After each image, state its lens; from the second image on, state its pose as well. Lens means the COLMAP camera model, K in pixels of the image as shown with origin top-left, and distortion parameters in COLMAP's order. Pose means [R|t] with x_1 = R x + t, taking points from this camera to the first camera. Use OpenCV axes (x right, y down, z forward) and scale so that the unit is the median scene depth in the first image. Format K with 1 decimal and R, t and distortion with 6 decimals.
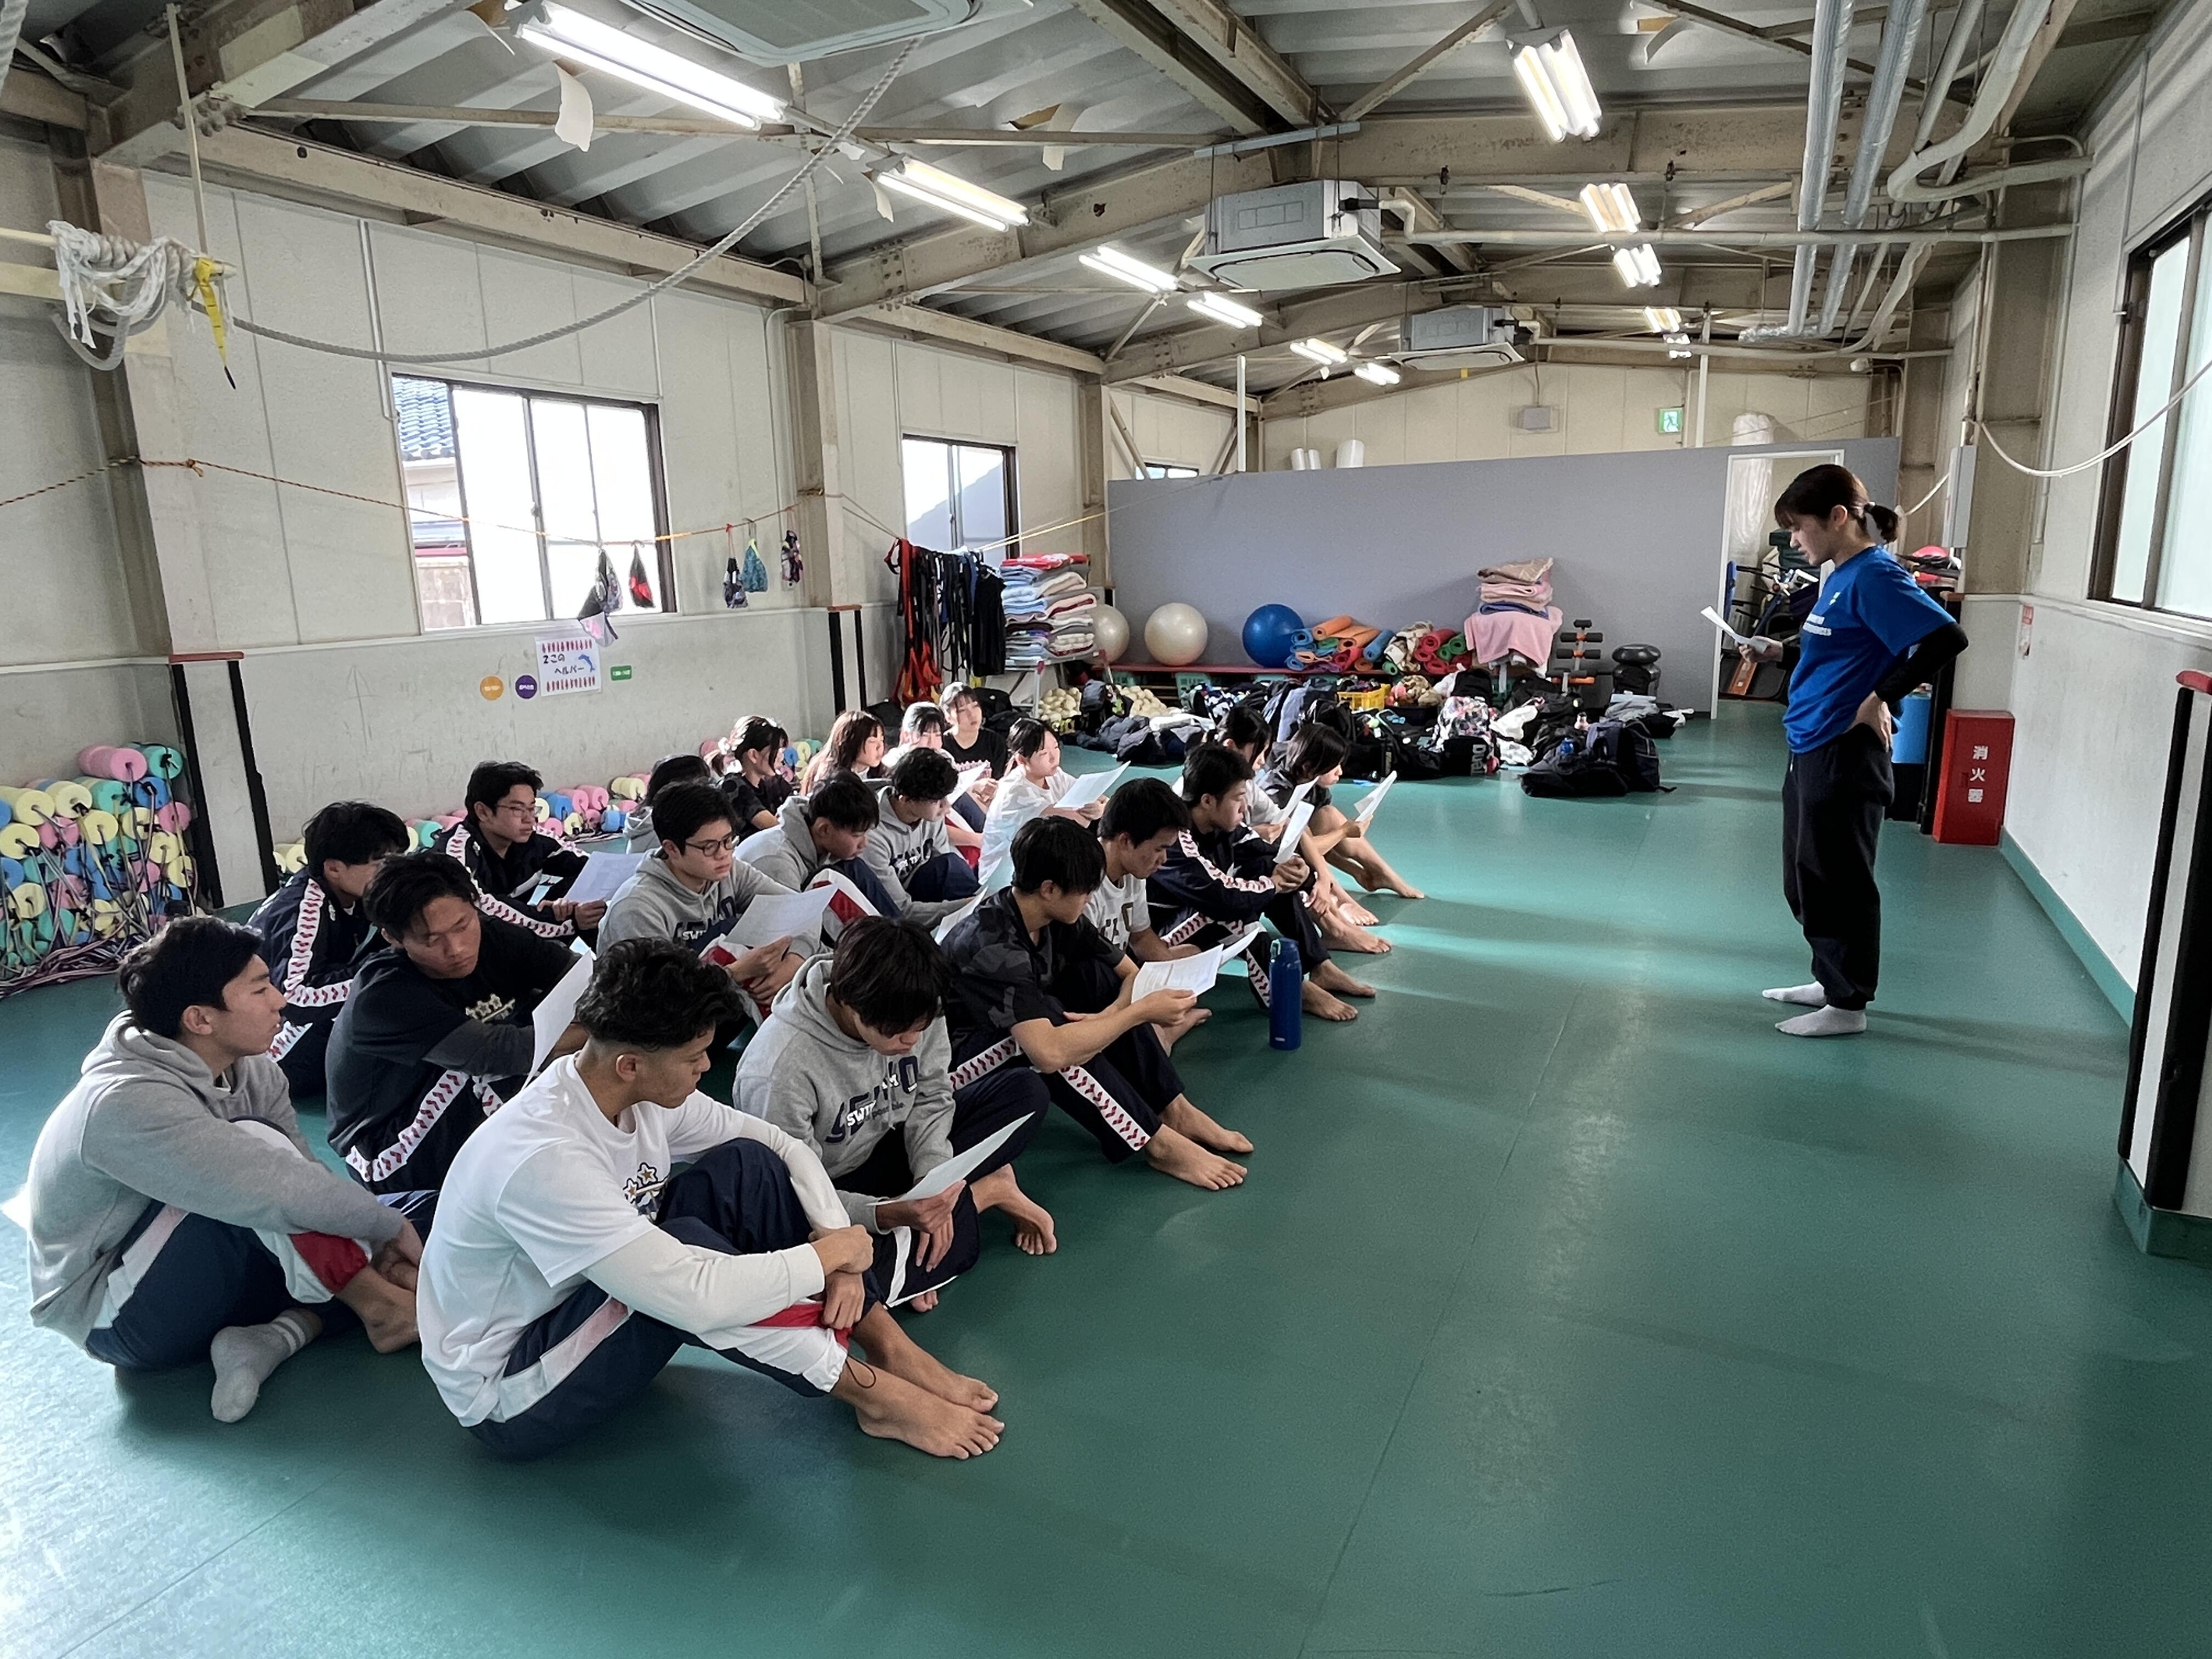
lens RADIAL K [[1281.3, 0, 1099.9], [0, 1281.3, 828.1], [0, 0, 1]] dist [0.001856, -0.004135]
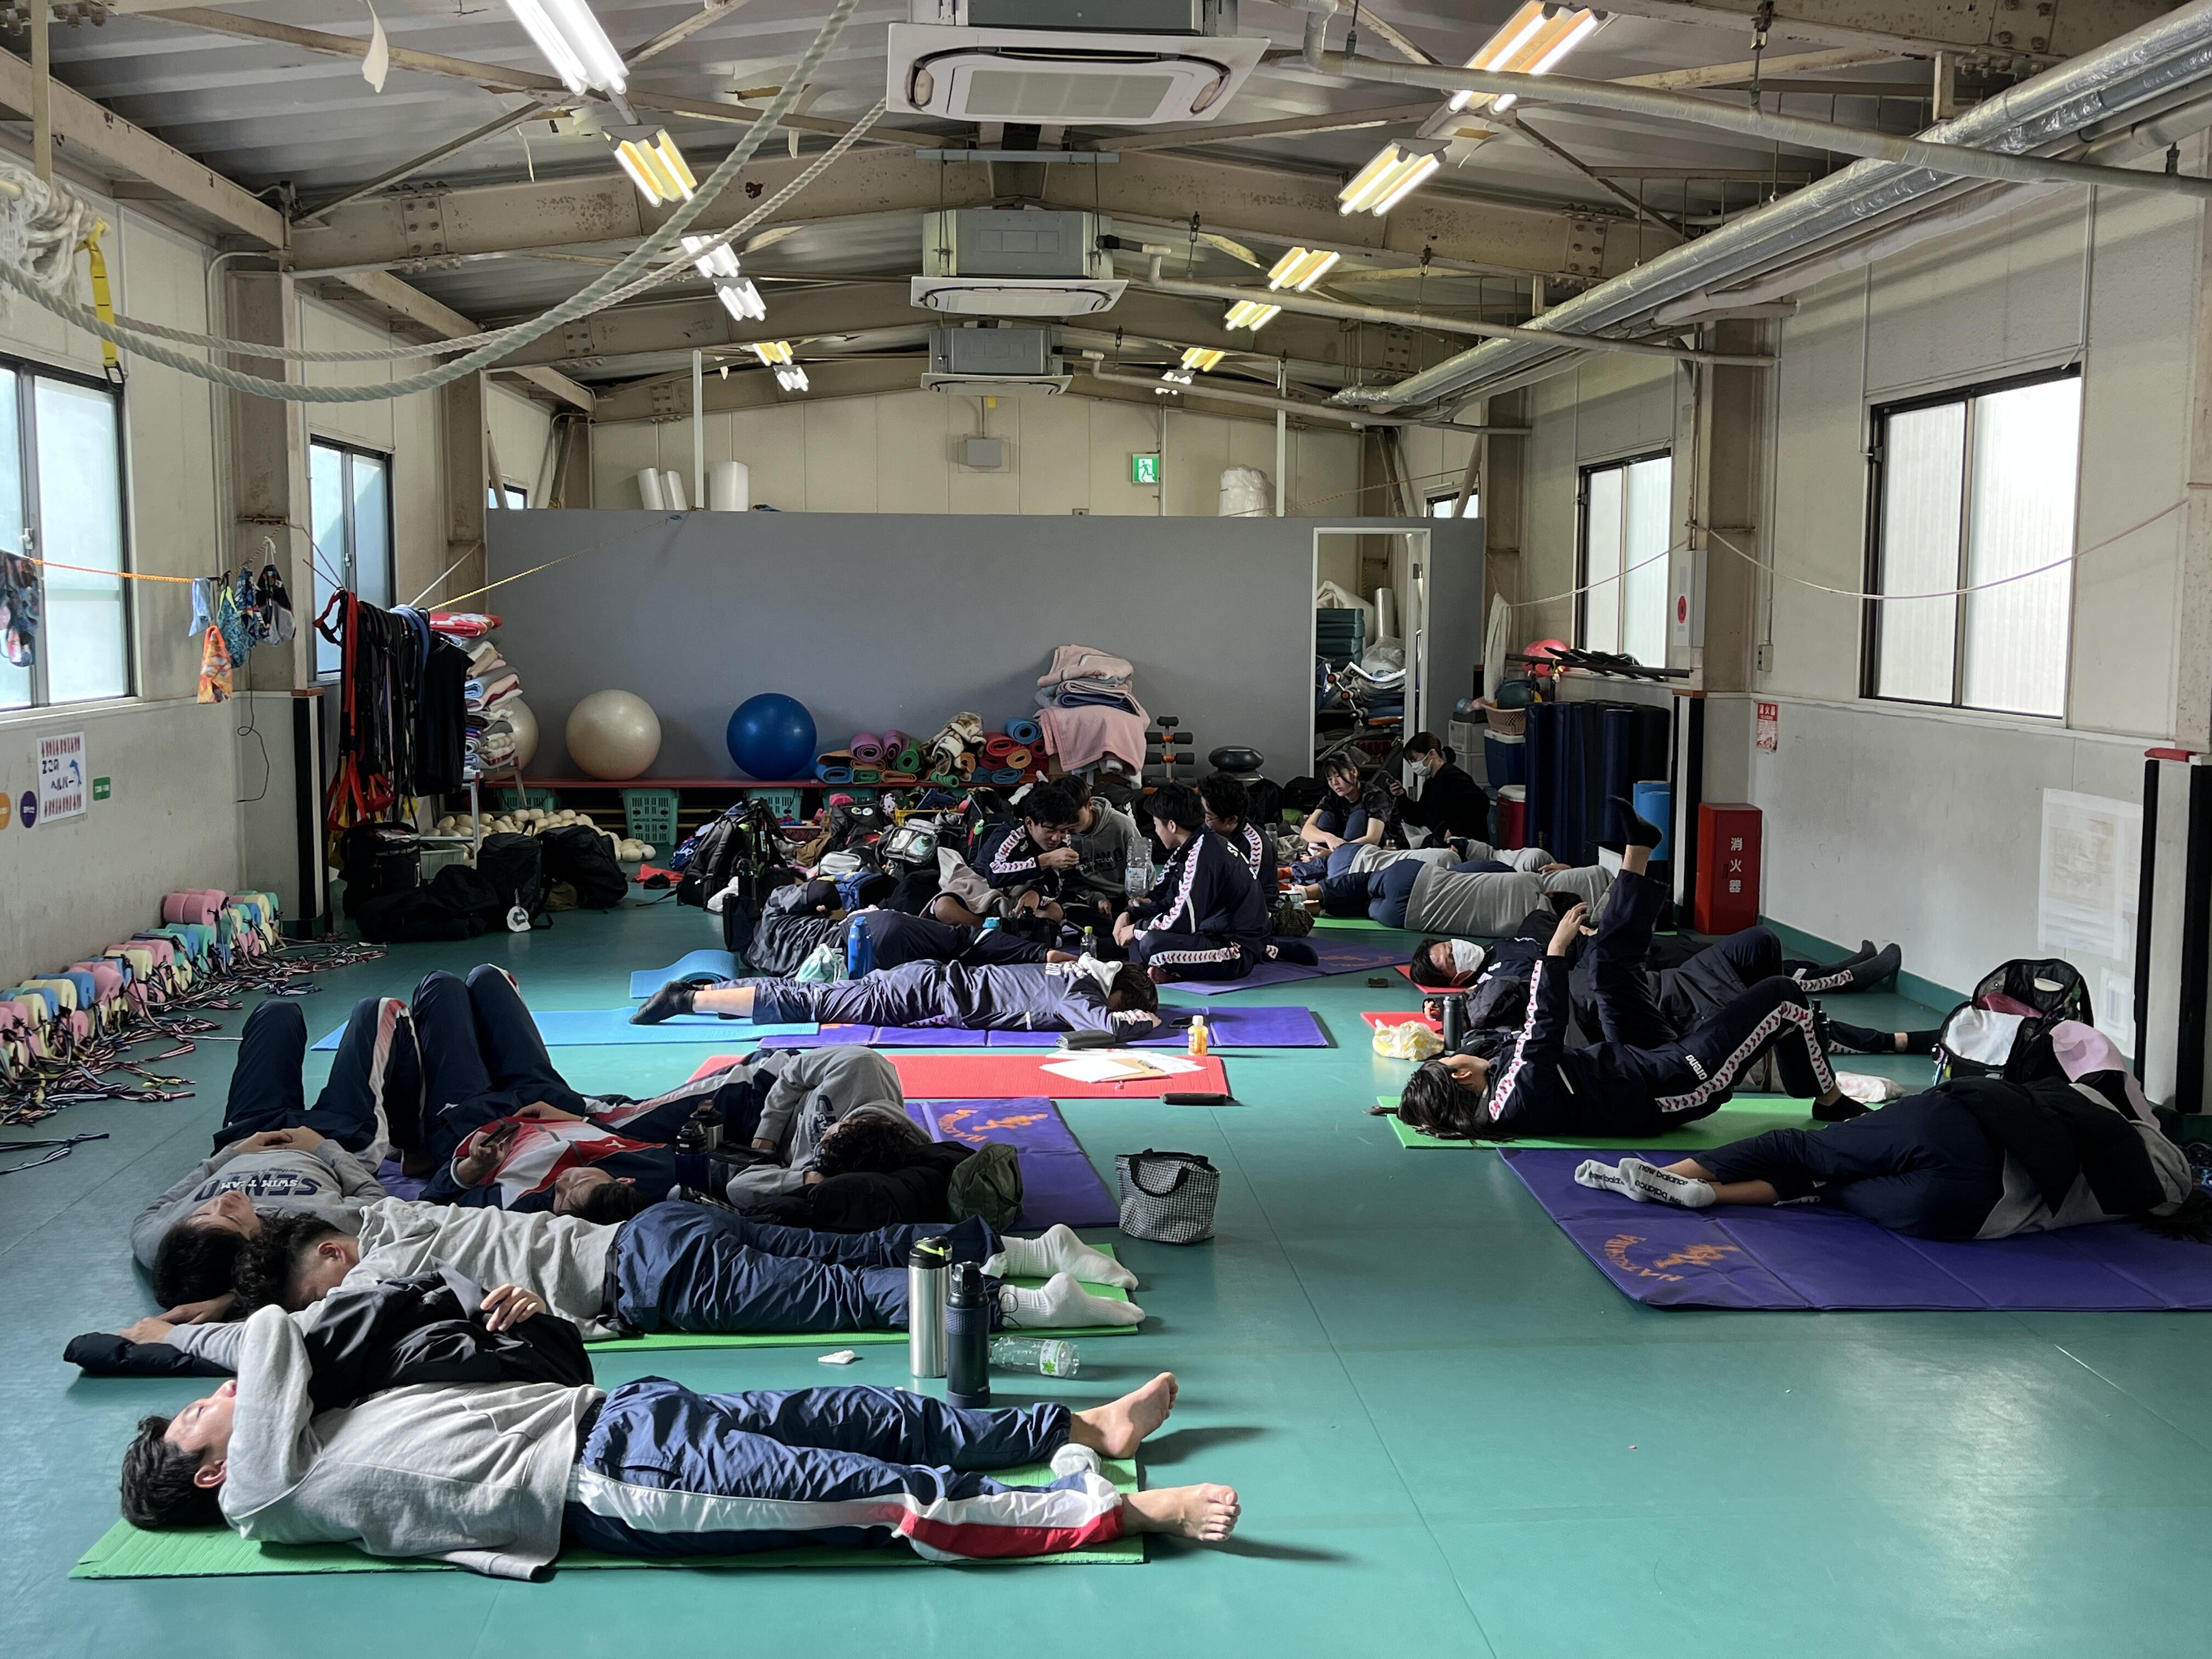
lens RADIAL K [[2141.1, 0, 1058.6], [0, 2141.1, 853.9], [0, 0, 1]] dist [0.042409, 0.000000]
pose [[0.867741, -0.026773, 0.496296, -0.360843], [0.074988, 0.994170, -0.077480, 0.023565], [-0.491328, 0.104448, 0.864689, -0.127964]]
